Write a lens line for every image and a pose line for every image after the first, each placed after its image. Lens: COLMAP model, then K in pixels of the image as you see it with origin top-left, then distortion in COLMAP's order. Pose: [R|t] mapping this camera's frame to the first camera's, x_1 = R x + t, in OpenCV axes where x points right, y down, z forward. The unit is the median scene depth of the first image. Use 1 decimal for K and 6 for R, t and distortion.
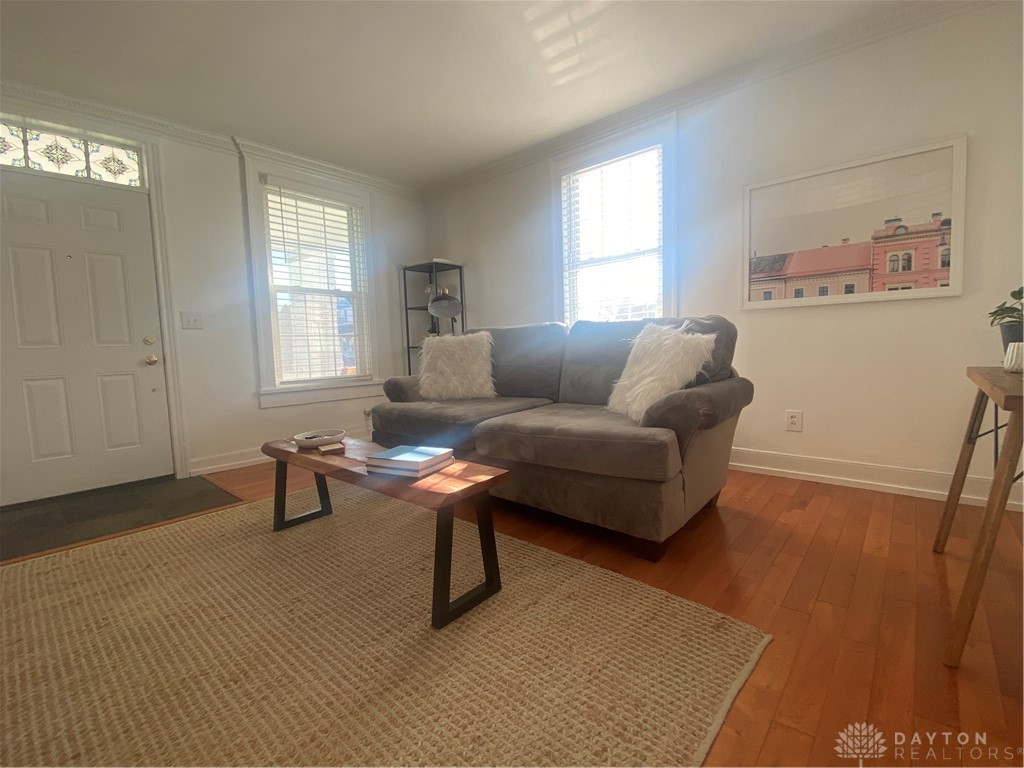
lens RADIAL K [[458.4, 0, 519.3], [0, 458.4, 384.1], [0, 0, 1]] dist [-0.027128, -0.003178]
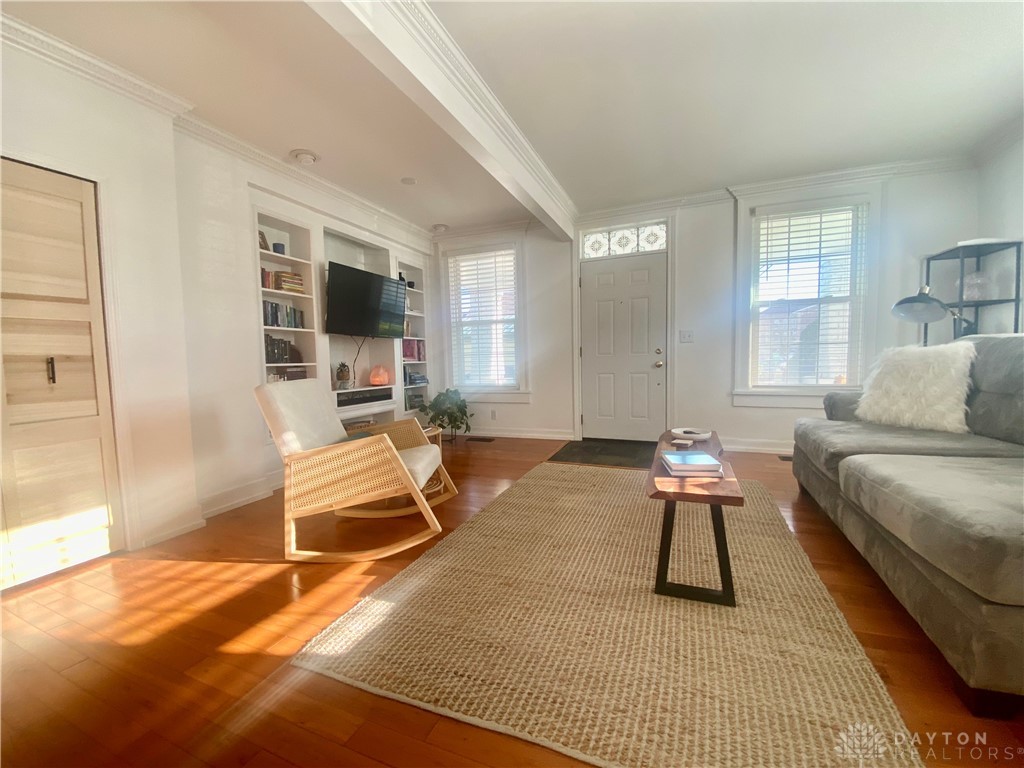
lens RADIAL K [[415.4, 0, 511.4], [0, 415.4, 384.6], [0, 0, 1]] dist [0.003715, -0.007696]
pose [[0.292998, 0.083853, -0.952429, 0.366792], [-0.064612, 0.995606, 0.067778, -0.047250], [0.953927, 0.041679, 0.297129, 0.113645]]
